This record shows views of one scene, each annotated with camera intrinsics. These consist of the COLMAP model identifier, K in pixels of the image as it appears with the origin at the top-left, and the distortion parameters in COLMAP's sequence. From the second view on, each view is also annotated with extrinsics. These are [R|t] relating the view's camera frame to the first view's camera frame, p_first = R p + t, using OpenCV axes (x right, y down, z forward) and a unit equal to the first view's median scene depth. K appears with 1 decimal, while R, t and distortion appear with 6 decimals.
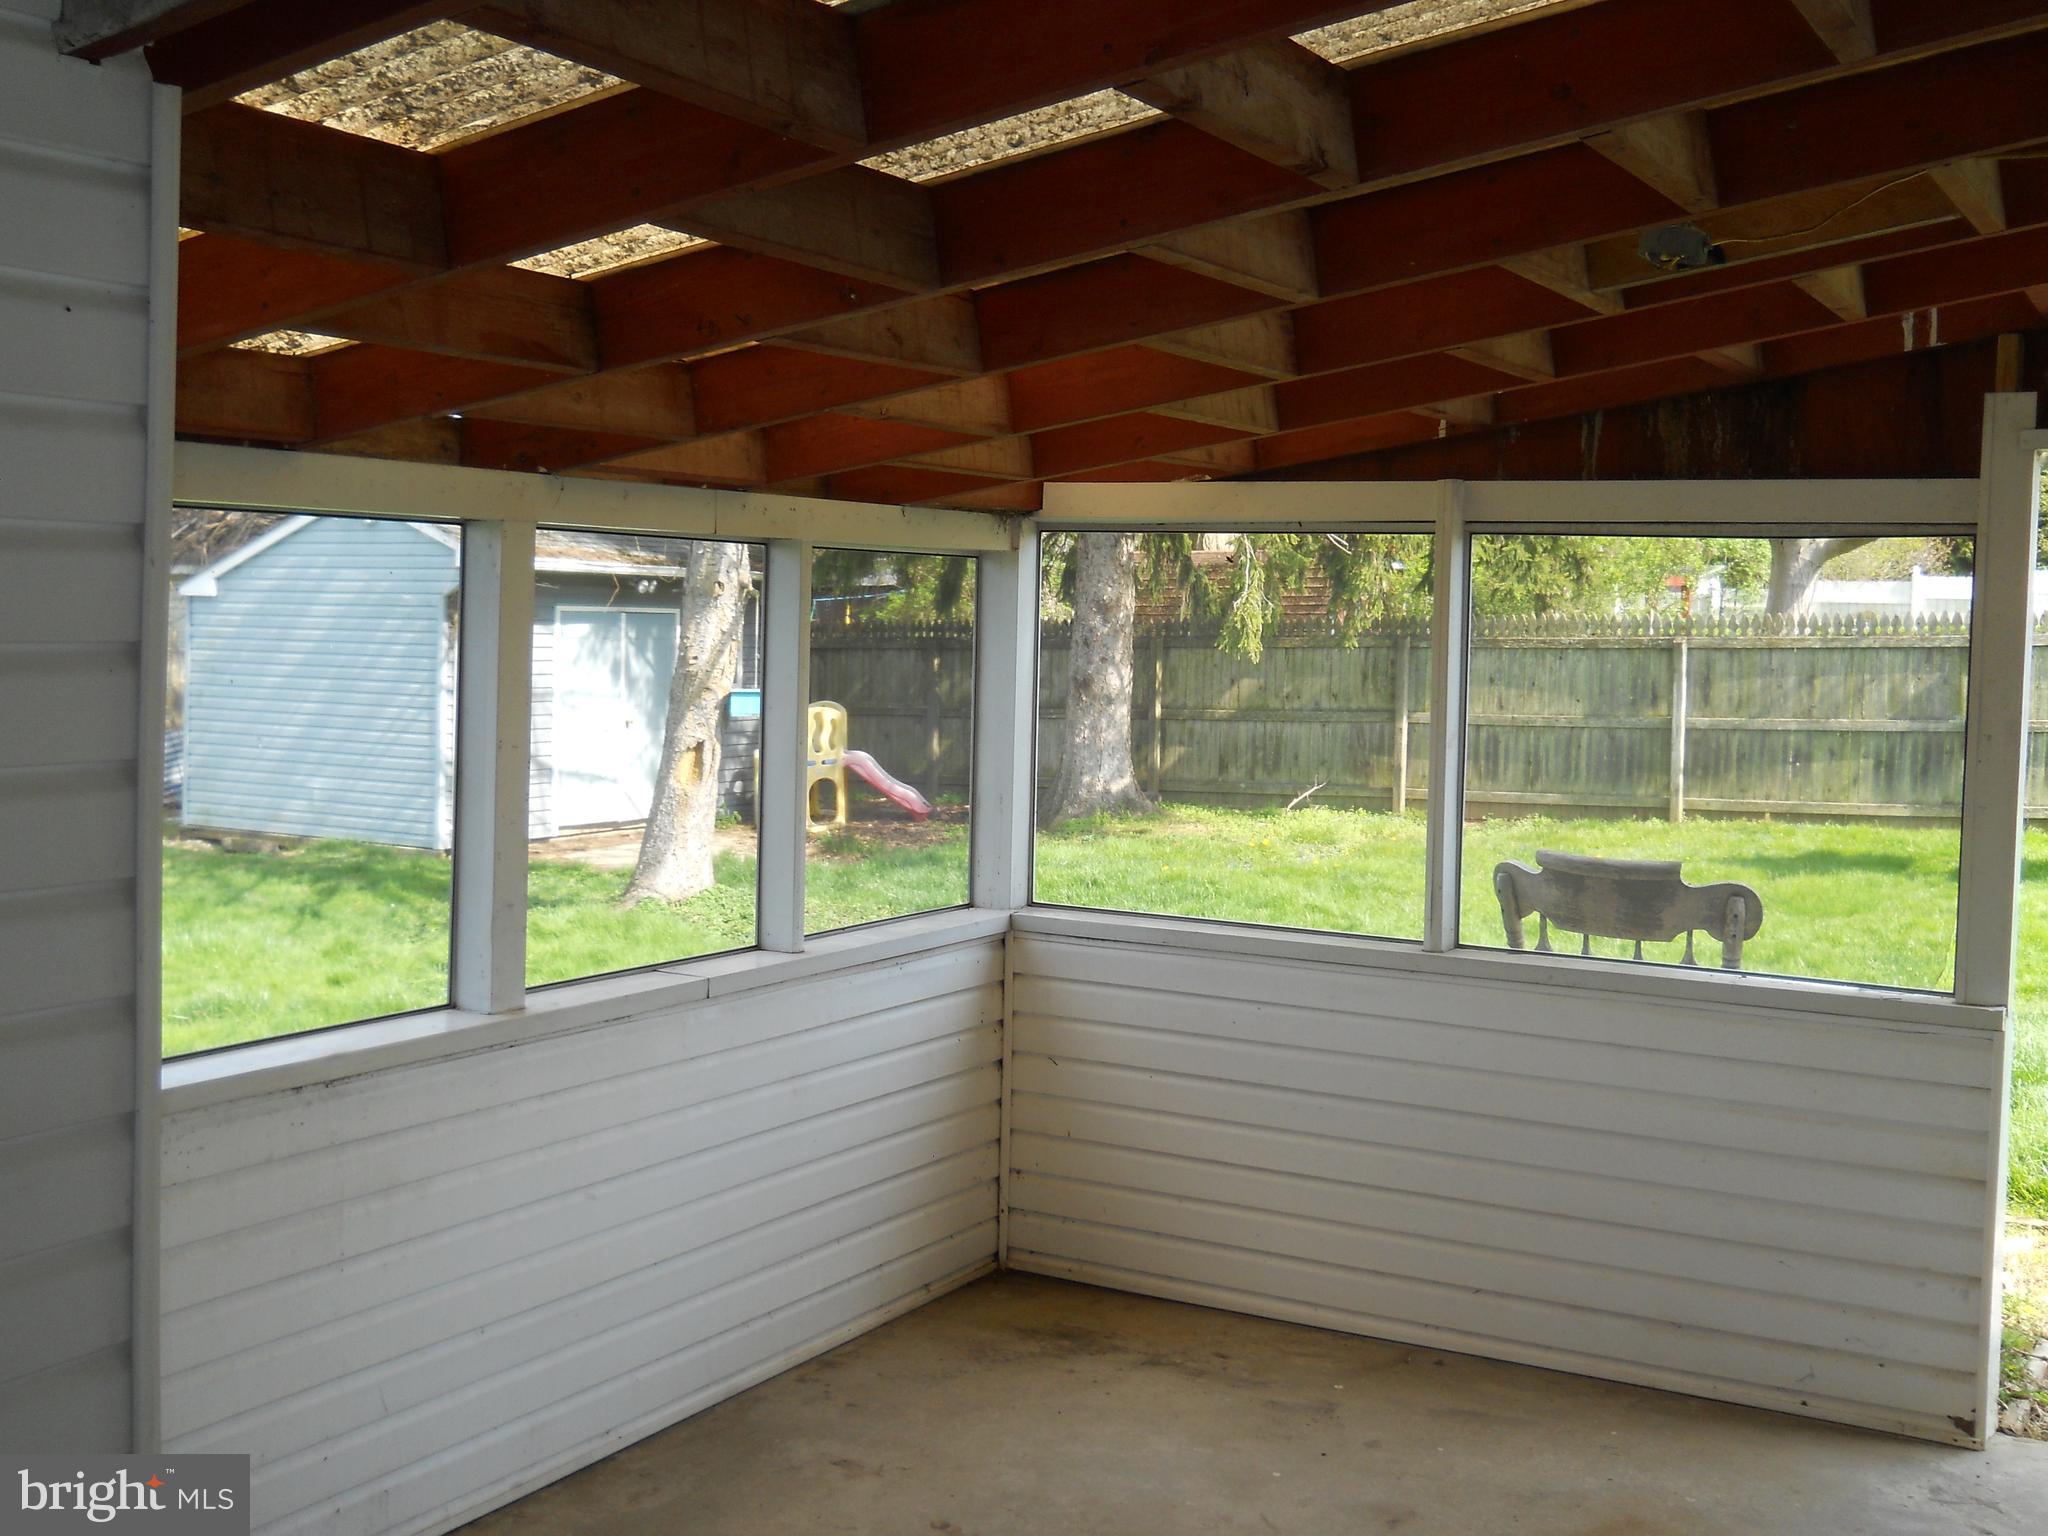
lens RADIAL K [[2203.2, 0, 1024.0], [0, 2203.2, 768.0], [0, 0, 1]] dist [-0.122333, 0.539639]
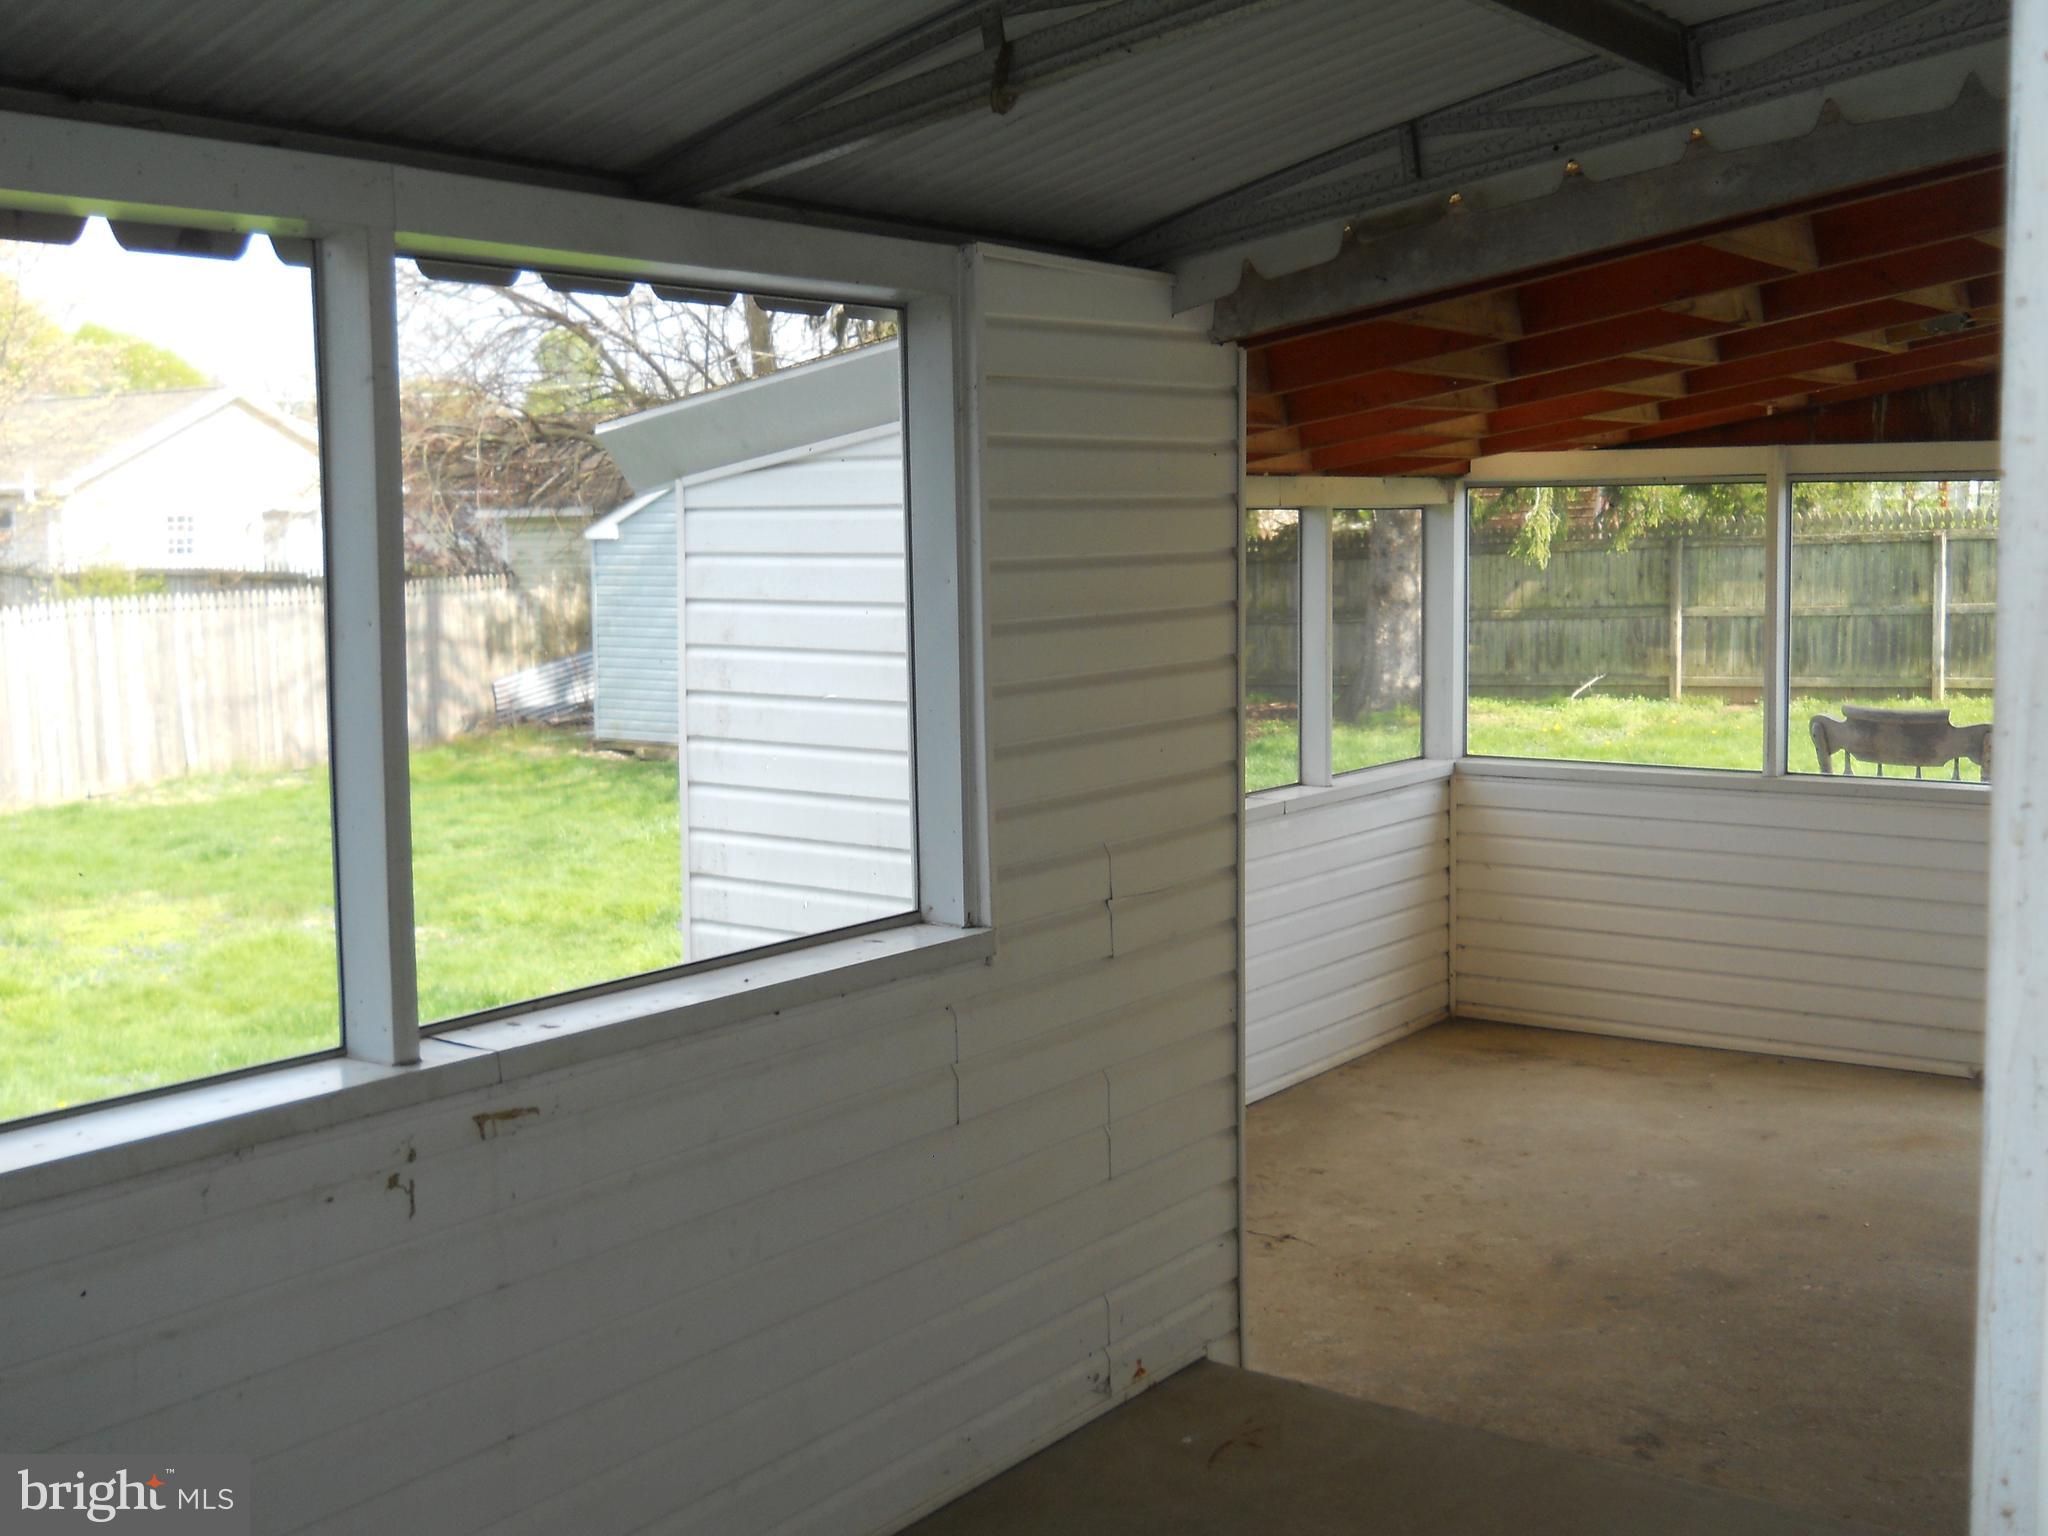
lens RADIAL K [[2193.2, 0, 1023.3], [0, 2193.2, 746.7], [0, 0, 1]] dist [-0.062522, 0.131465]
pose [[0.993961, -0.025397, -0.106751, -0.039688], [0.028791, 0.999124, 0.030376, 0.001844], [0.105886, -0.033266, 0.993822, -0.126710]]
